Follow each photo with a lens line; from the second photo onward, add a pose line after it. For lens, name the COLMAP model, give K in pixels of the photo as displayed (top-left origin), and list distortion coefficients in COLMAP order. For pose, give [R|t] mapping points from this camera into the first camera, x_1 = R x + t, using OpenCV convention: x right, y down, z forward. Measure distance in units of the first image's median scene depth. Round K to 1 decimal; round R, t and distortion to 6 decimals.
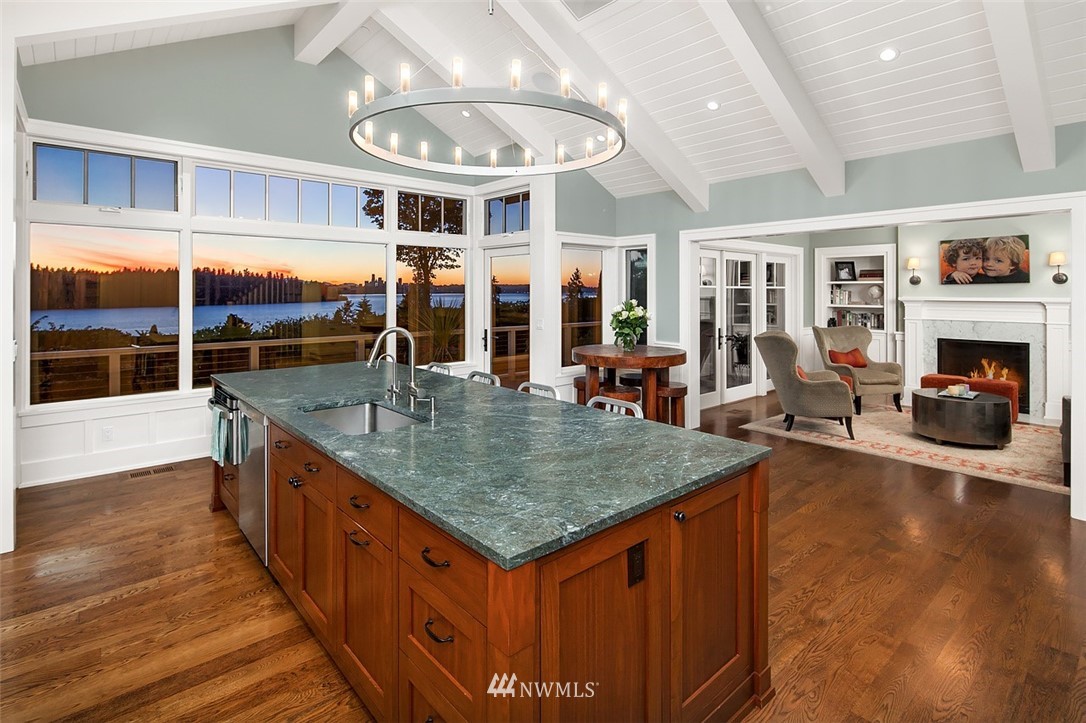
lens RADIAL K [[529.1, 0, 541.9], [0, 529.1, 291.9], [0, 0, 1]] dist [0.011840, -0.011026]
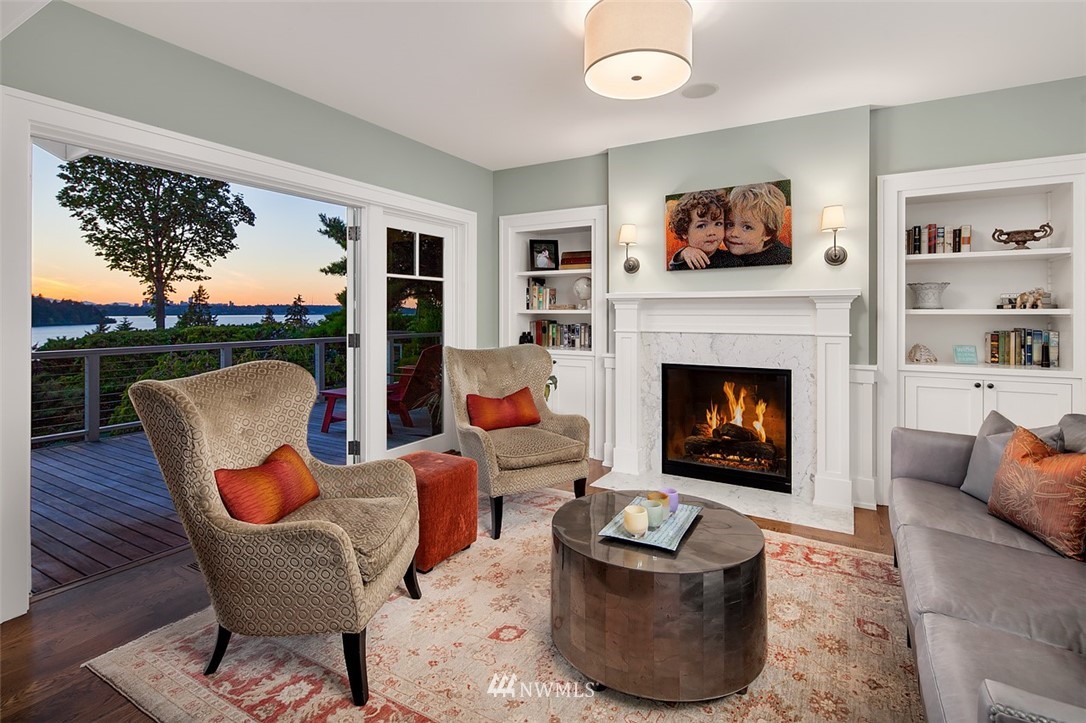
lens RADIAL K [[532.0, 0, 540.5], [0, 532.0, 312.9], [0, 0, 1]] dist [0.003984, 0.000227]
pose [[0.949649, 0.000451, 0.313314, 0.422681], [-0.000218, 1.000000, -0.000776, 0.031176], [-0.313315, 0.000669, 0.949649, 0.472744]]
